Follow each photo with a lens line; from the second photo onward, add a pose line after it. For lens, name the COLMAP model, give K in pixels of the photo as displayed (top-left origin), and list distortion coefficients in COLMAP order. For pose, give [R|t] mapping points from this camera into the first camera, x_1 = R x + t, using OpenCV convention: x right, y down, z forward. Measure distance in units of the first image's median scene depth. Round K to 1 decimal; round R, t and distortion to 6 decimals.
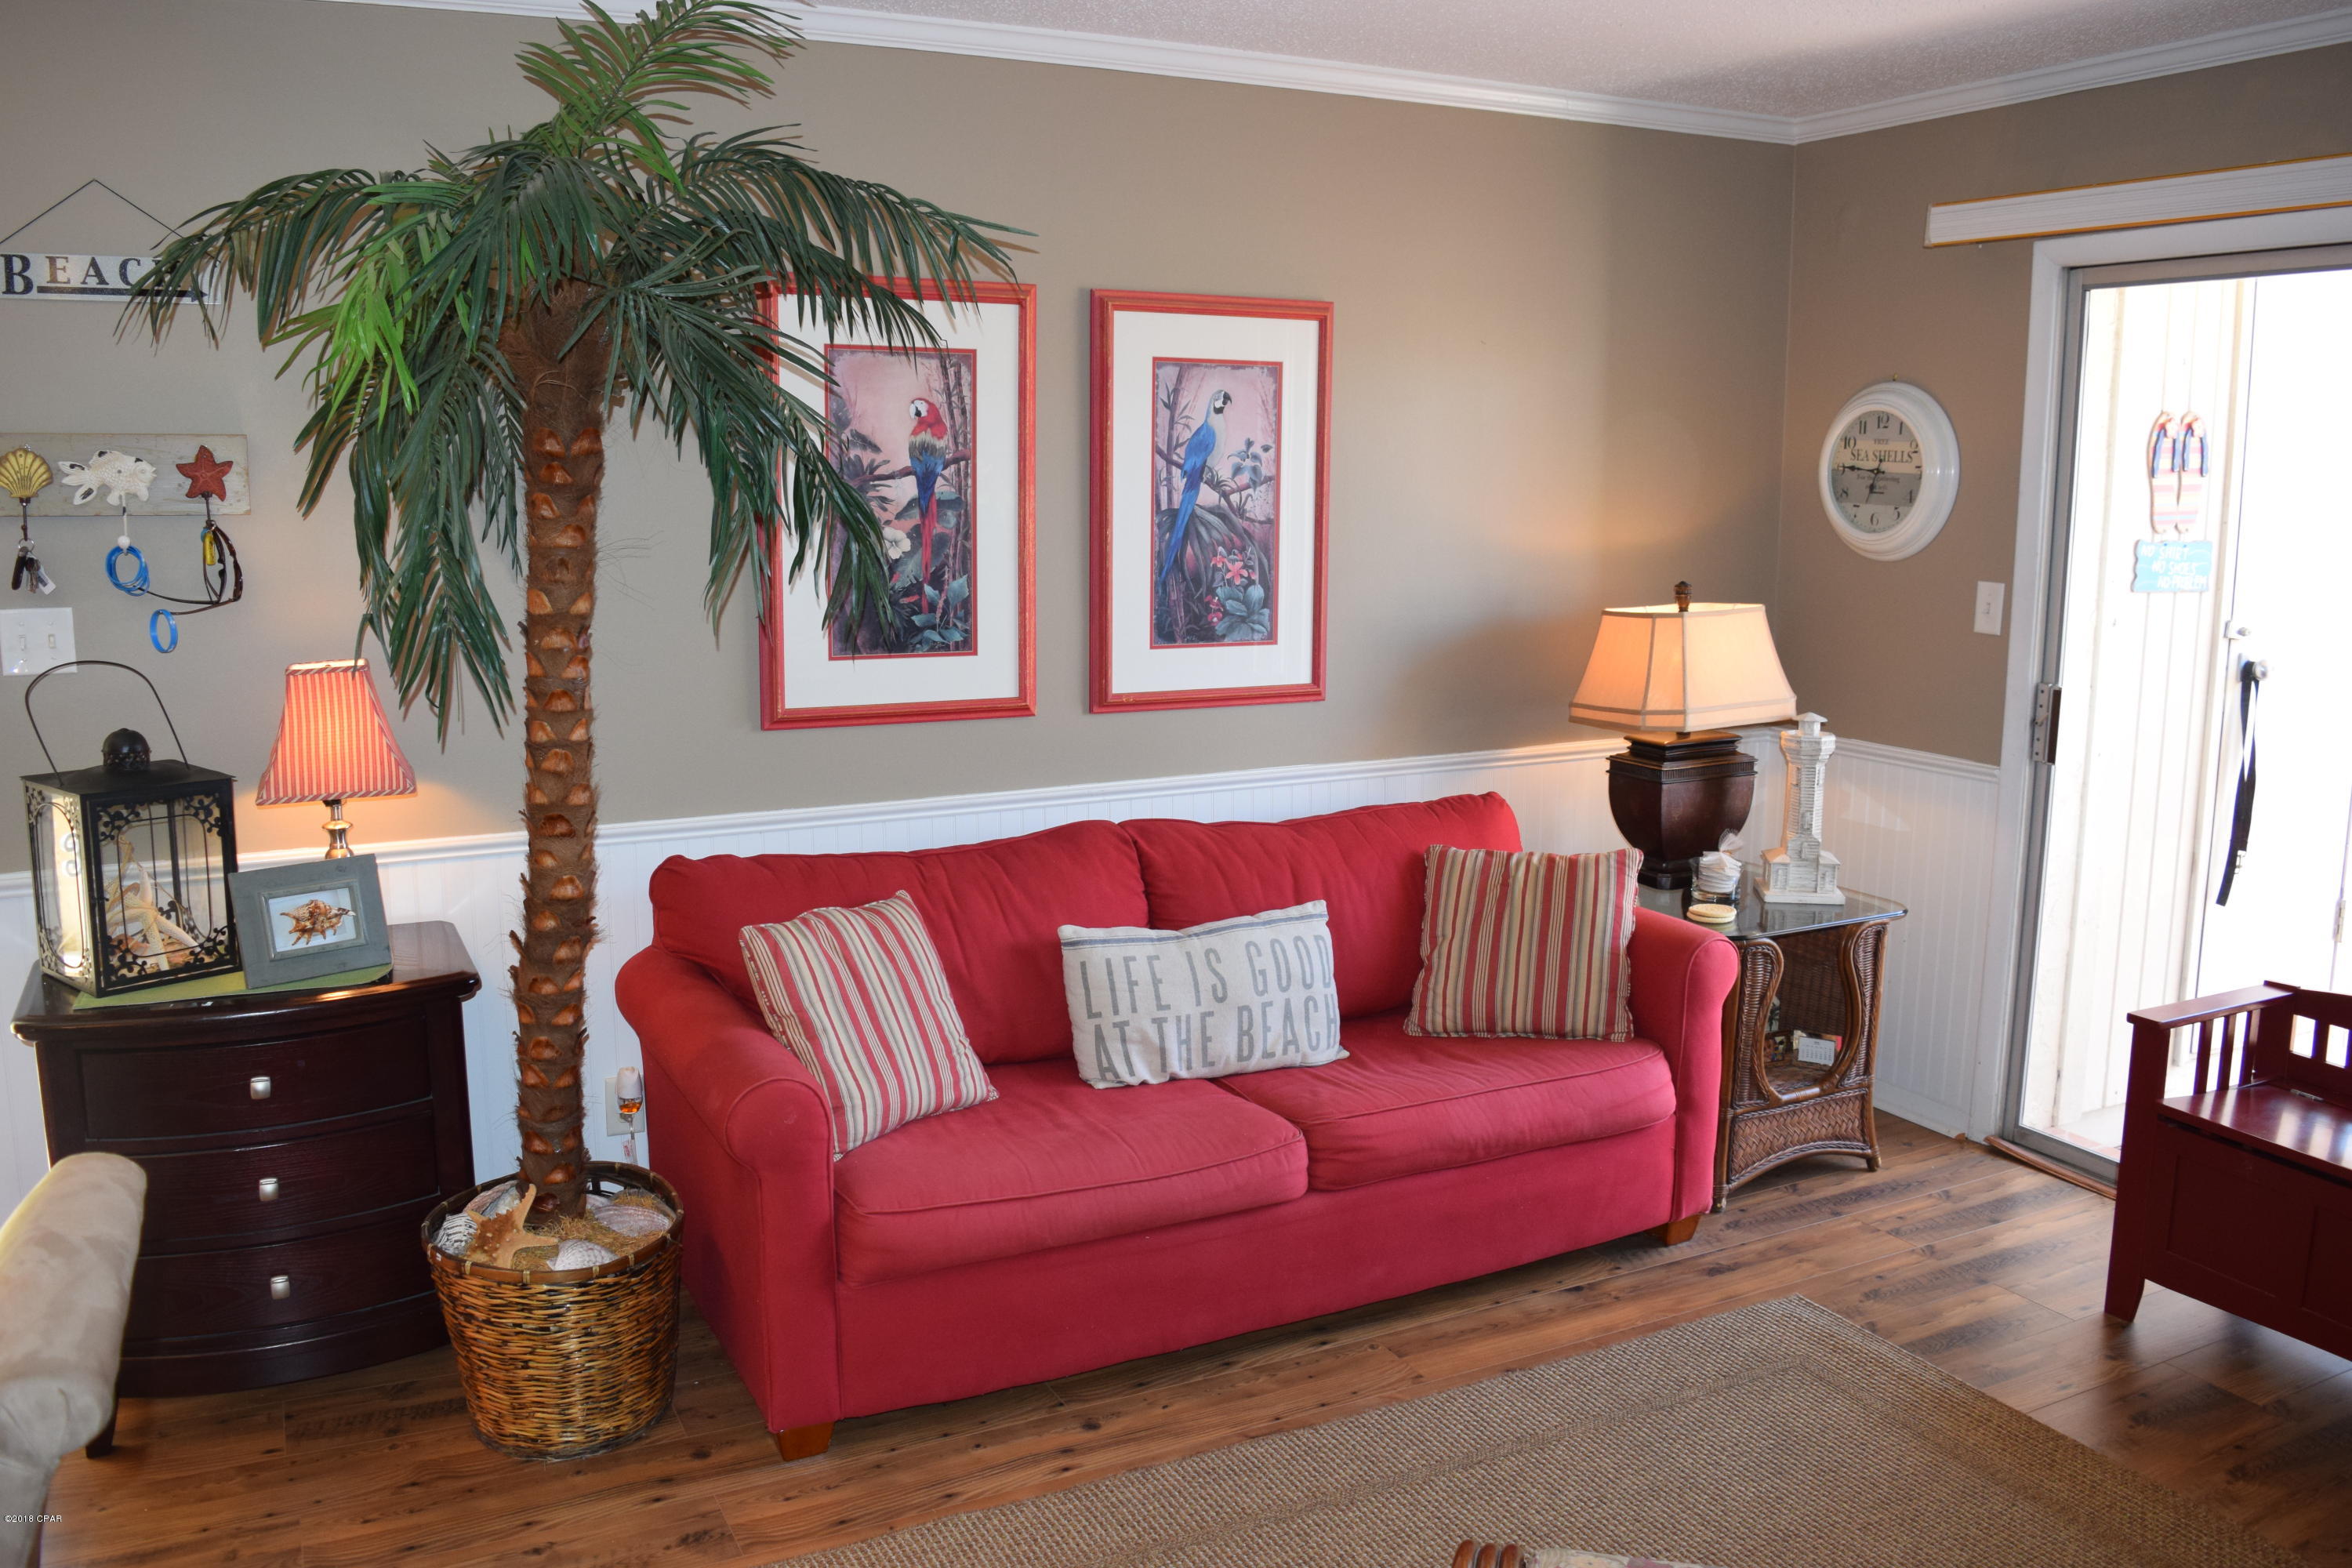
lens RADIAL K [[1827.2, 0, 1176.0], [0, 1827.2, 784.0], [0, 0, 1]] dist [-0.091807, 0.000380]
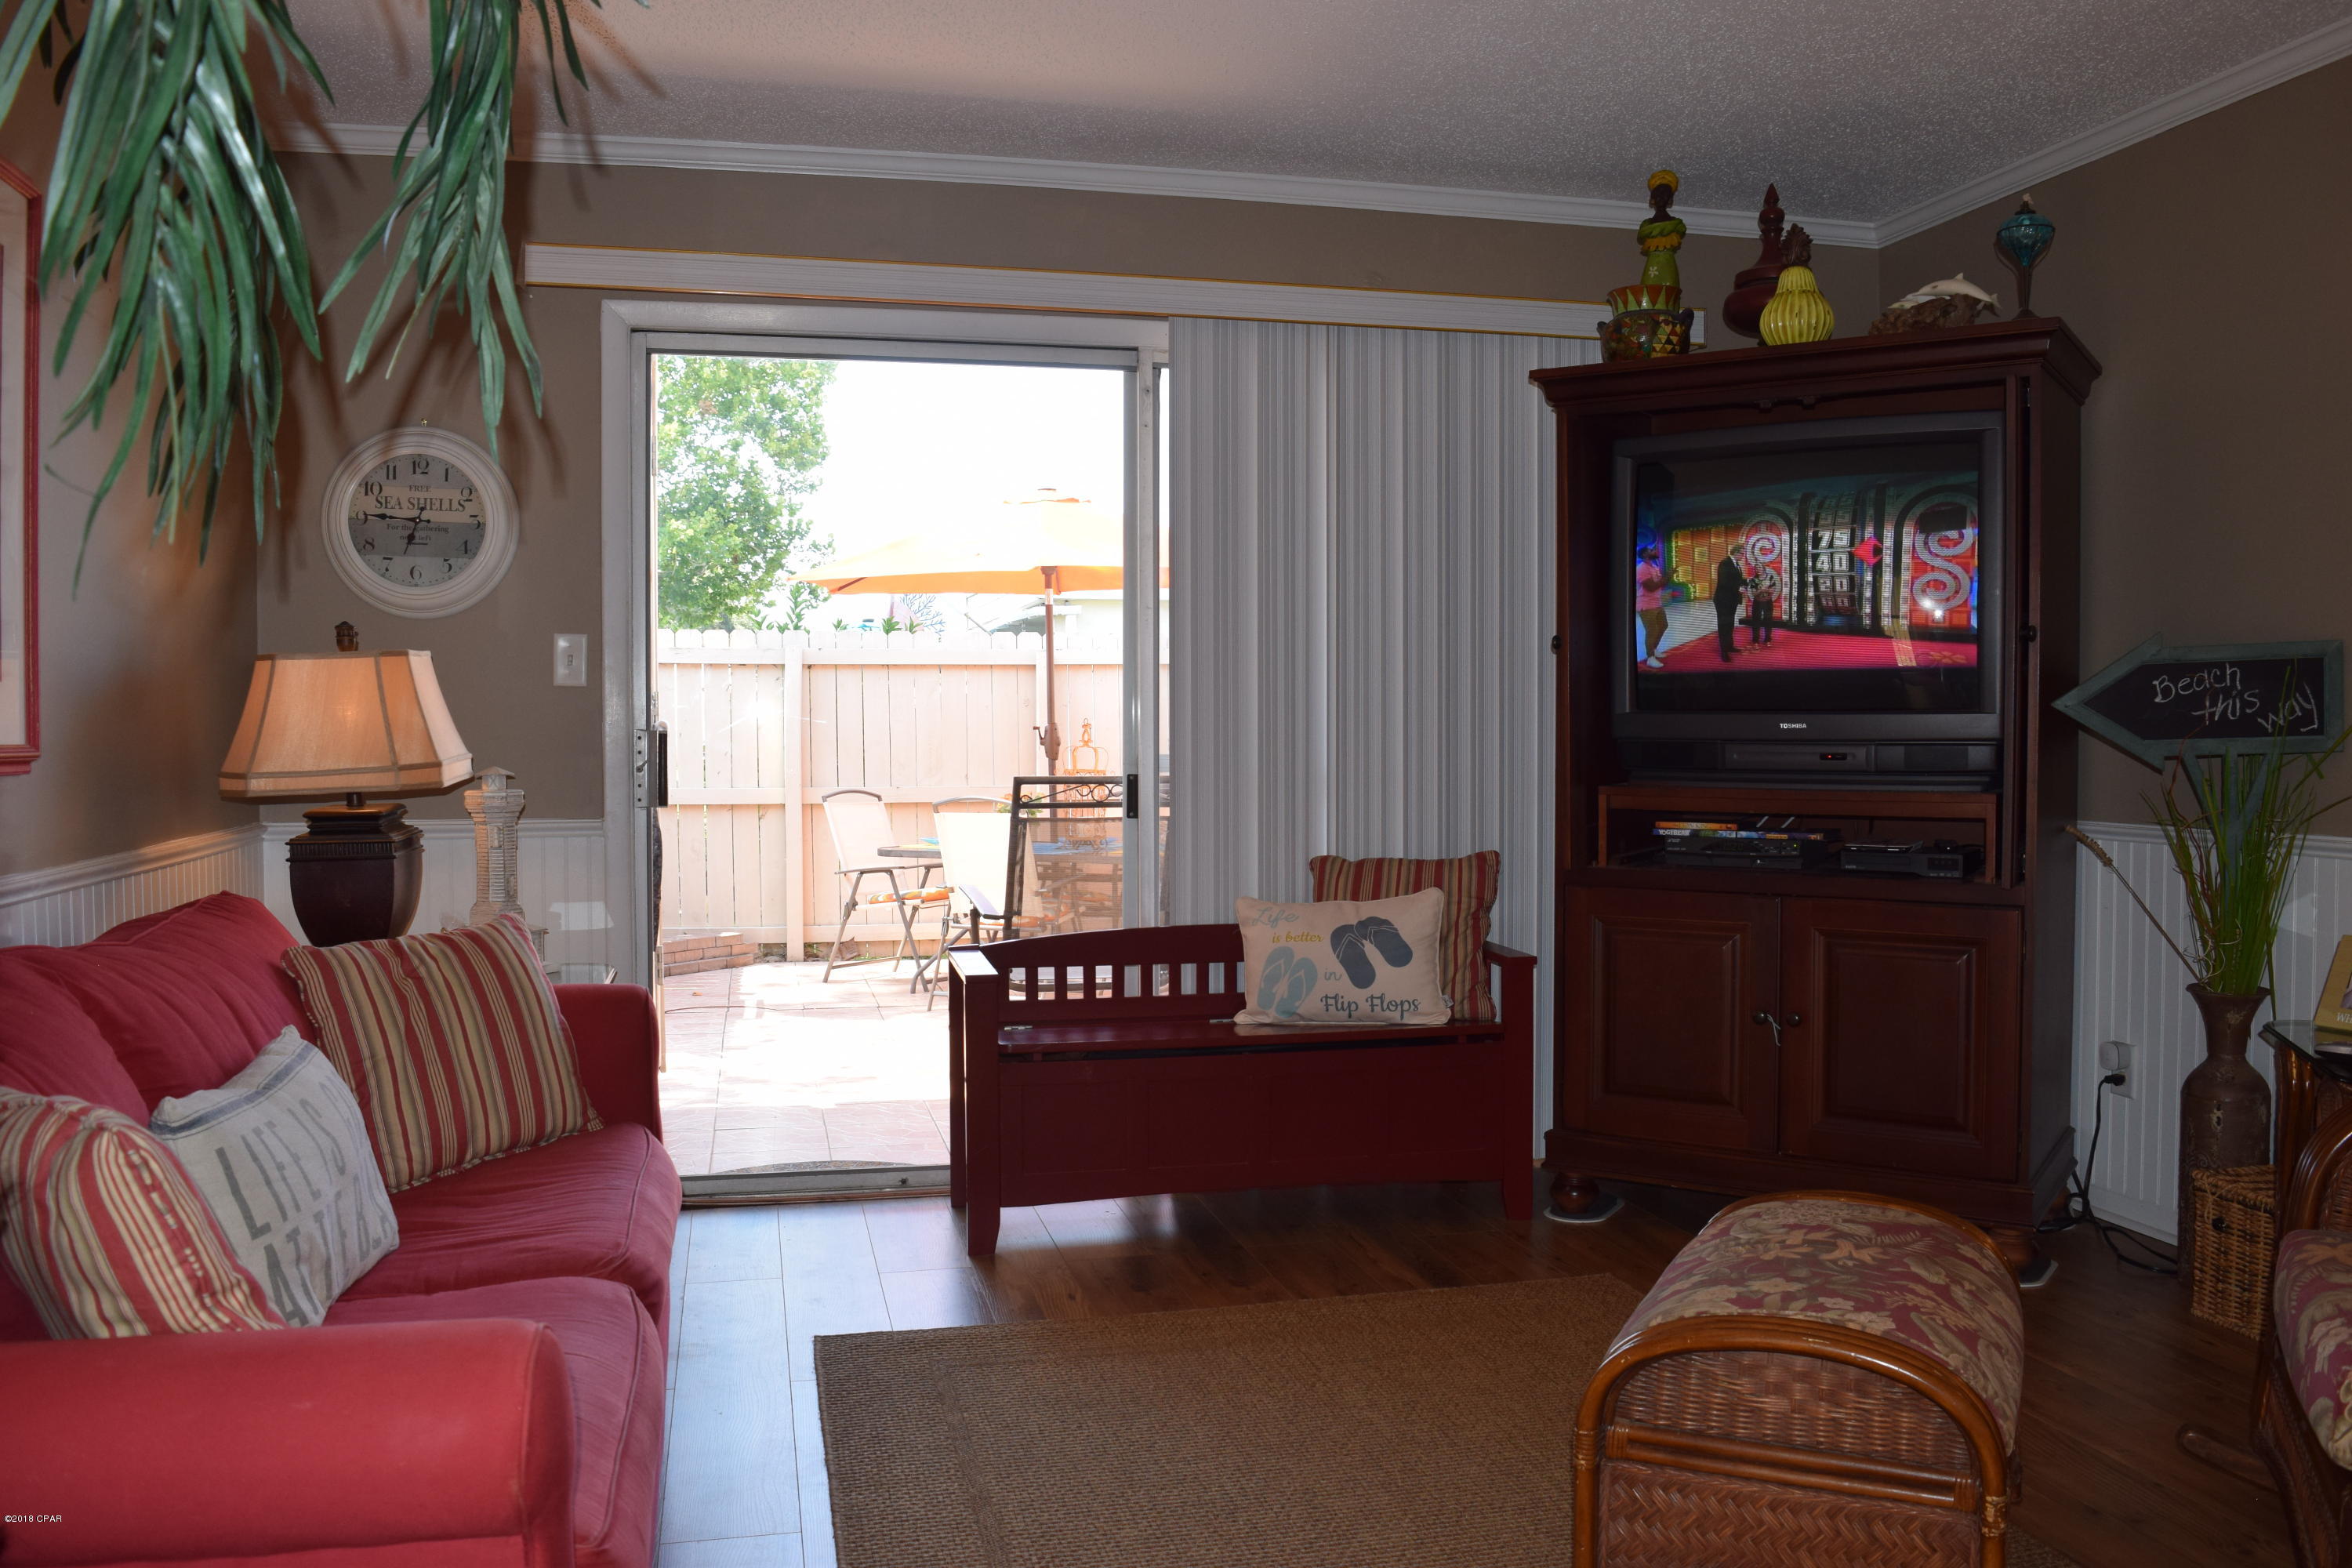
lens RADIAL K [[1827.2, 0, 1176.0], [0, 1827.2, 784.0], [0, 0, 1]] dist [-0.091807, 0.000380]
pose [[0.232829, -0.033002, 0.971958, -0.423319], [0.167068, 0.985924, -0.006545, 0.029968], [-0.958060, 0.163907, 0.235065, 0.447023]]
